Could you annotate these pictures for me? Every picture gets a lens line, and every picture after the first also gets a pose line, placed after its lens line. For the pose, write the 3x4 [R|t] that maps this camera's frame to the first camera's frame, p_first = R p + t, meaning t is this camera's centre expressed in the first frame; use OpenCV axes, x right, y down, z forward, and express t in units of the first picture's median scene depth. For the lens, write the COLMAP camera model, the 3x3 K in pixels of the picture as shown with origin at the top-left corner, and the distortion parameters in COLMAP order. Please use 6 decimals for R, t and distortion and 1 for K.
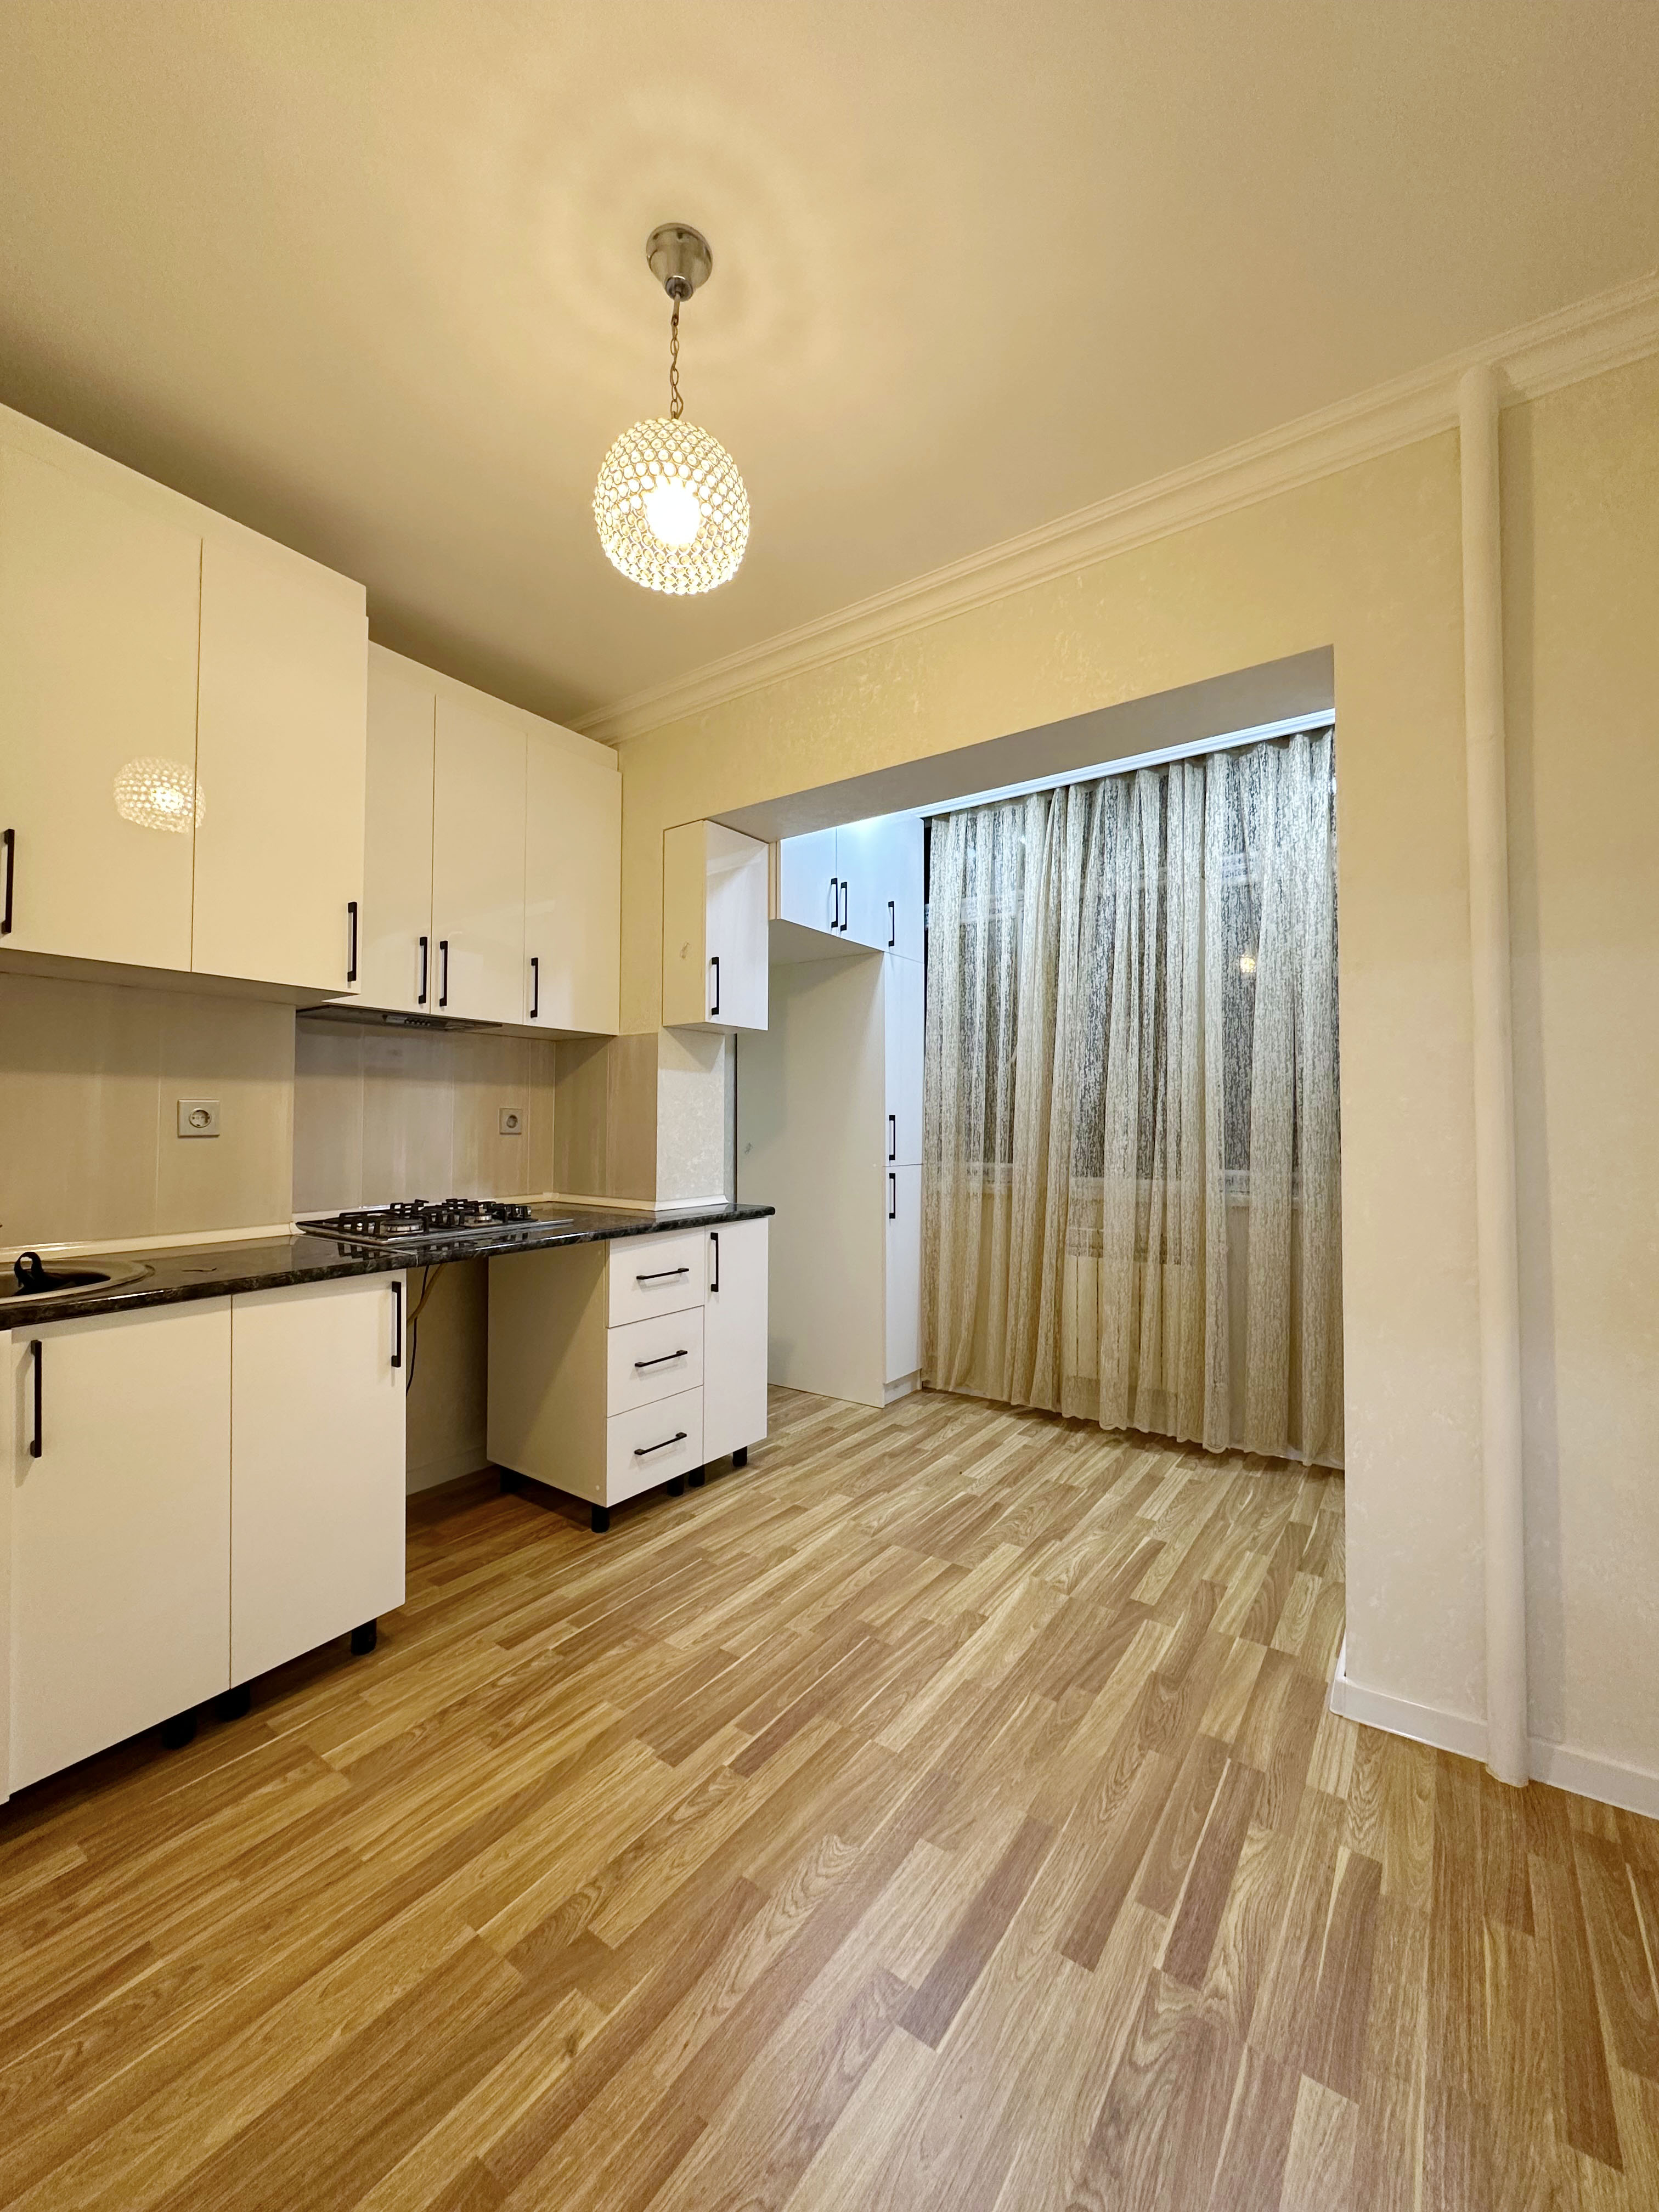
lens RADIAL K [[876.4, 0, 829.5], [0, 876.4, 1106.0], [0, 0, 1]] dist [-0.003381, -0.000033]
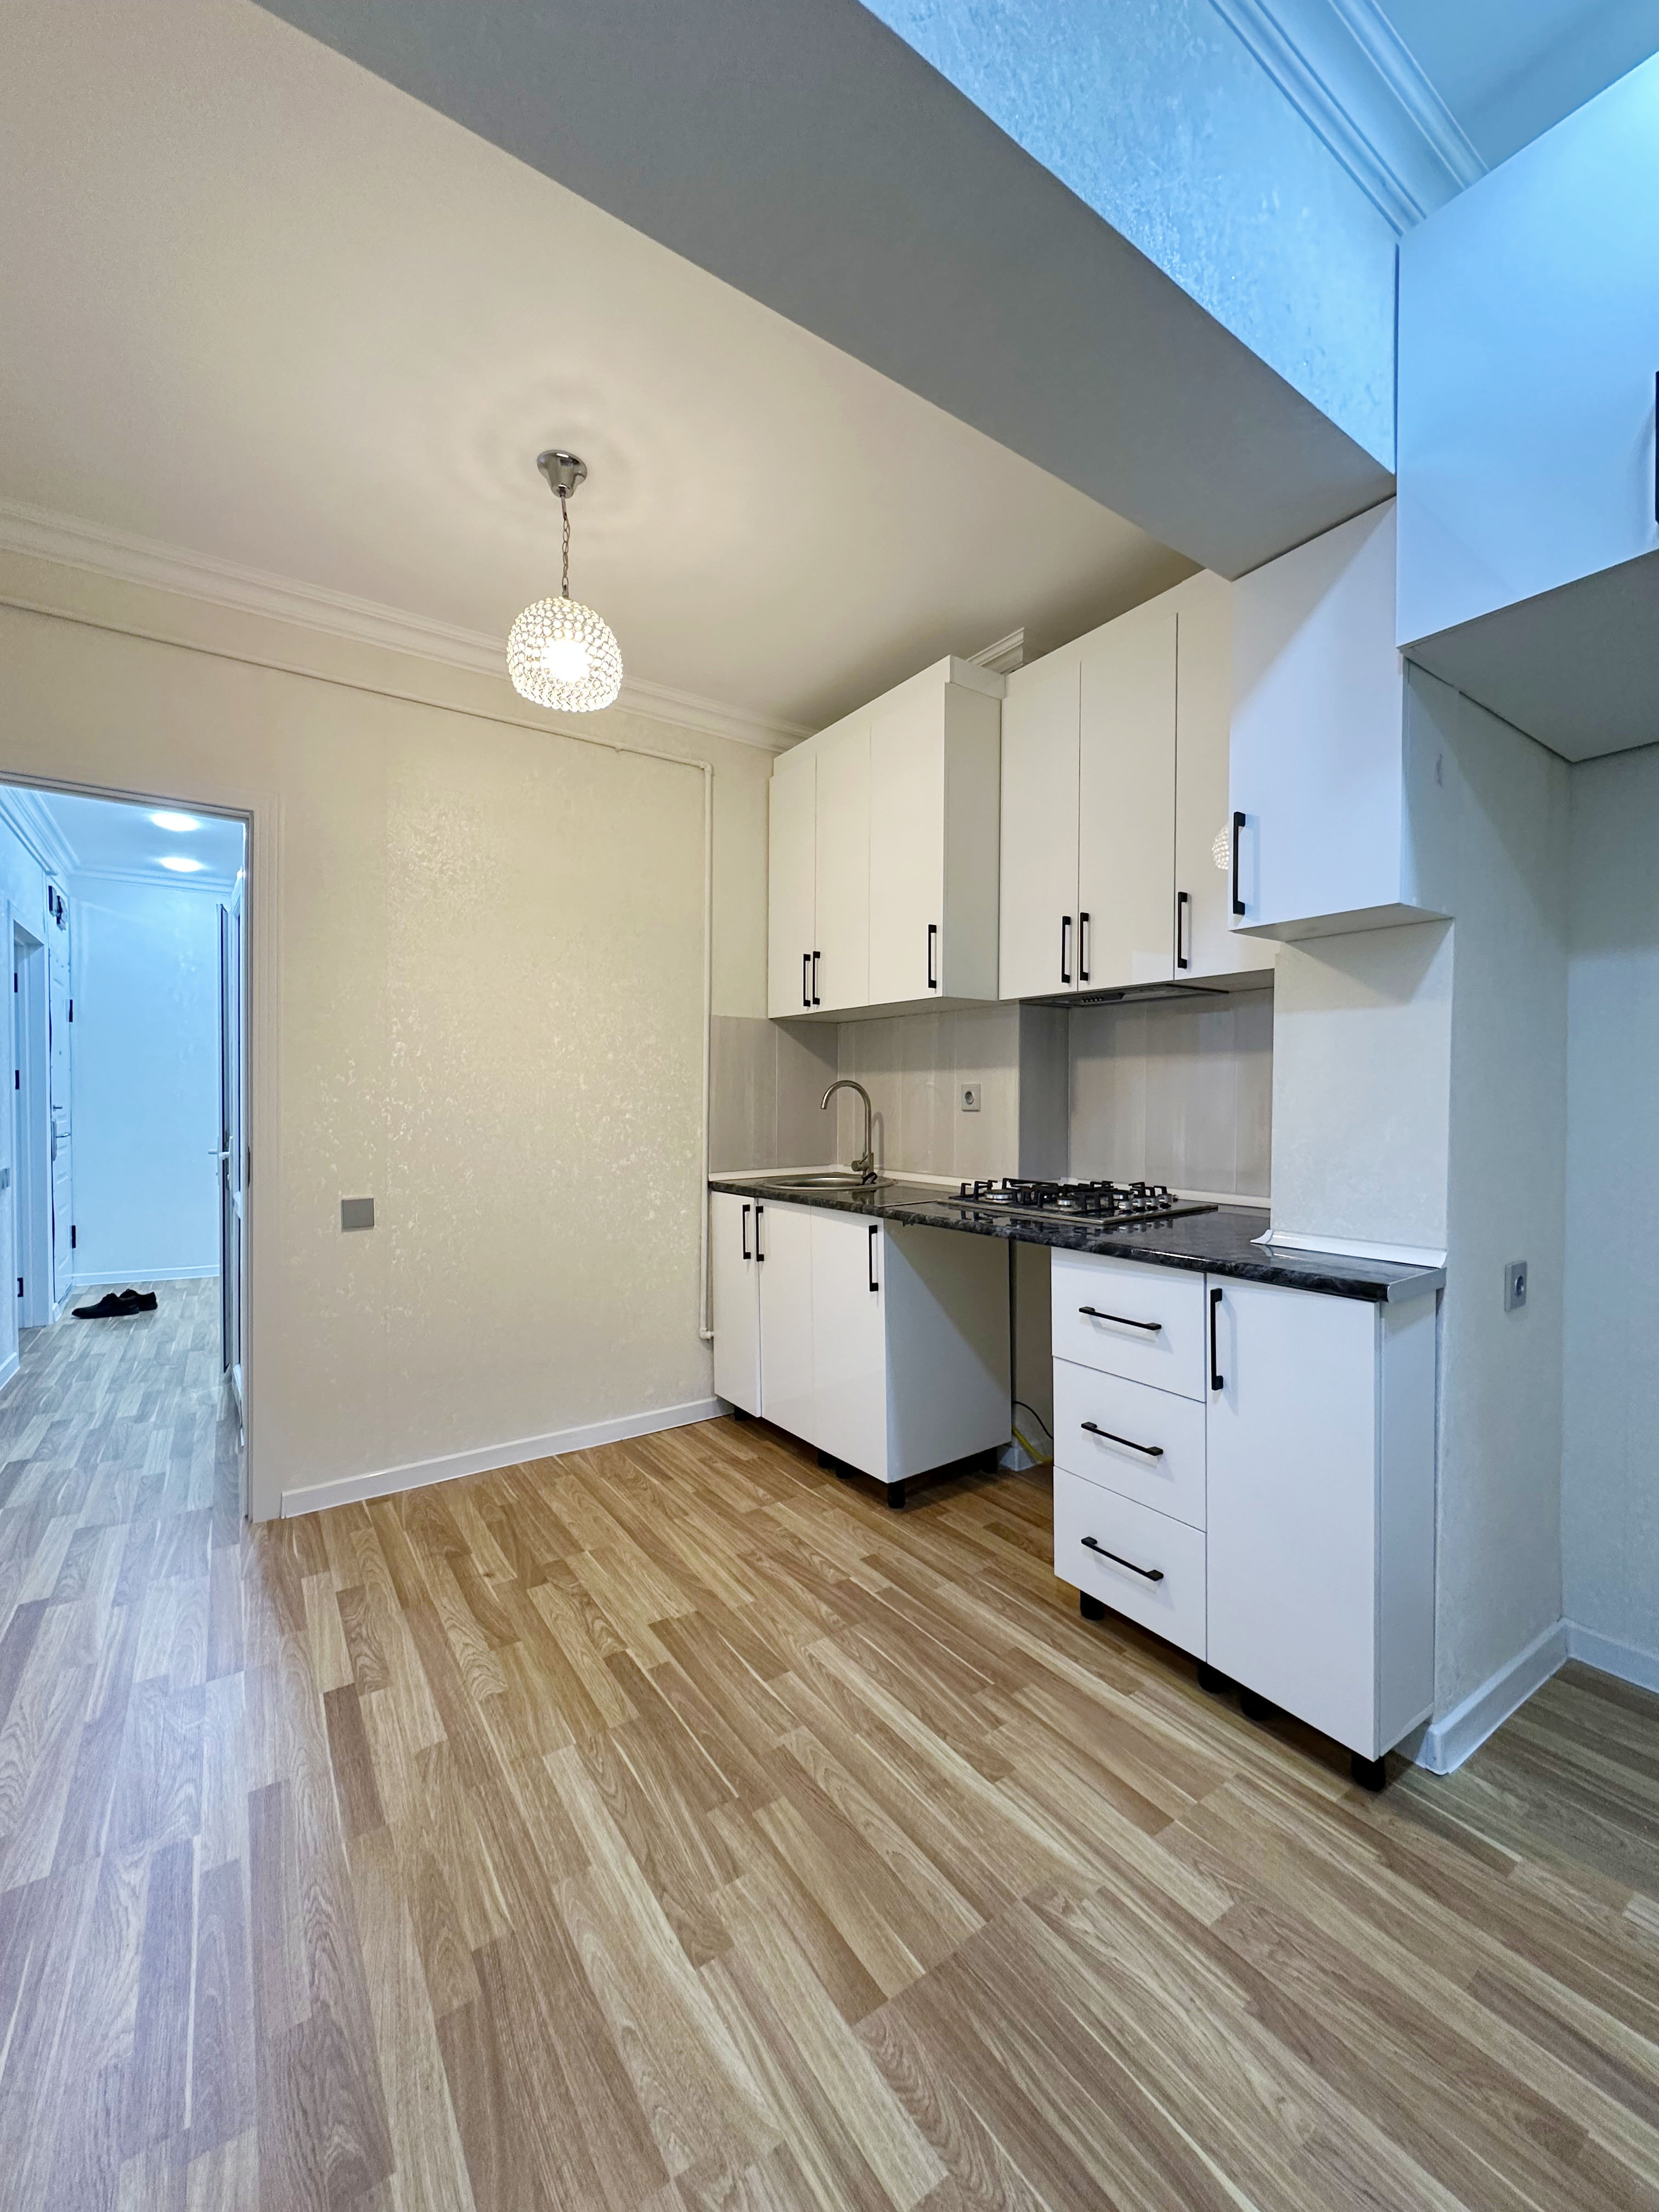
lens RADIAL K [[876.4, 0, 829.5], [0, 876.4, 1106.0], [0, 0, 1]] dist [-0.003381, -0.000033]
pose [[-0.339266, 0.007788, -0.940658, 0.740340], [0.018706, 0.999824, 0.001531, 0.022925], [0.940504, -0.017076, -0.339352, 1.389685]]
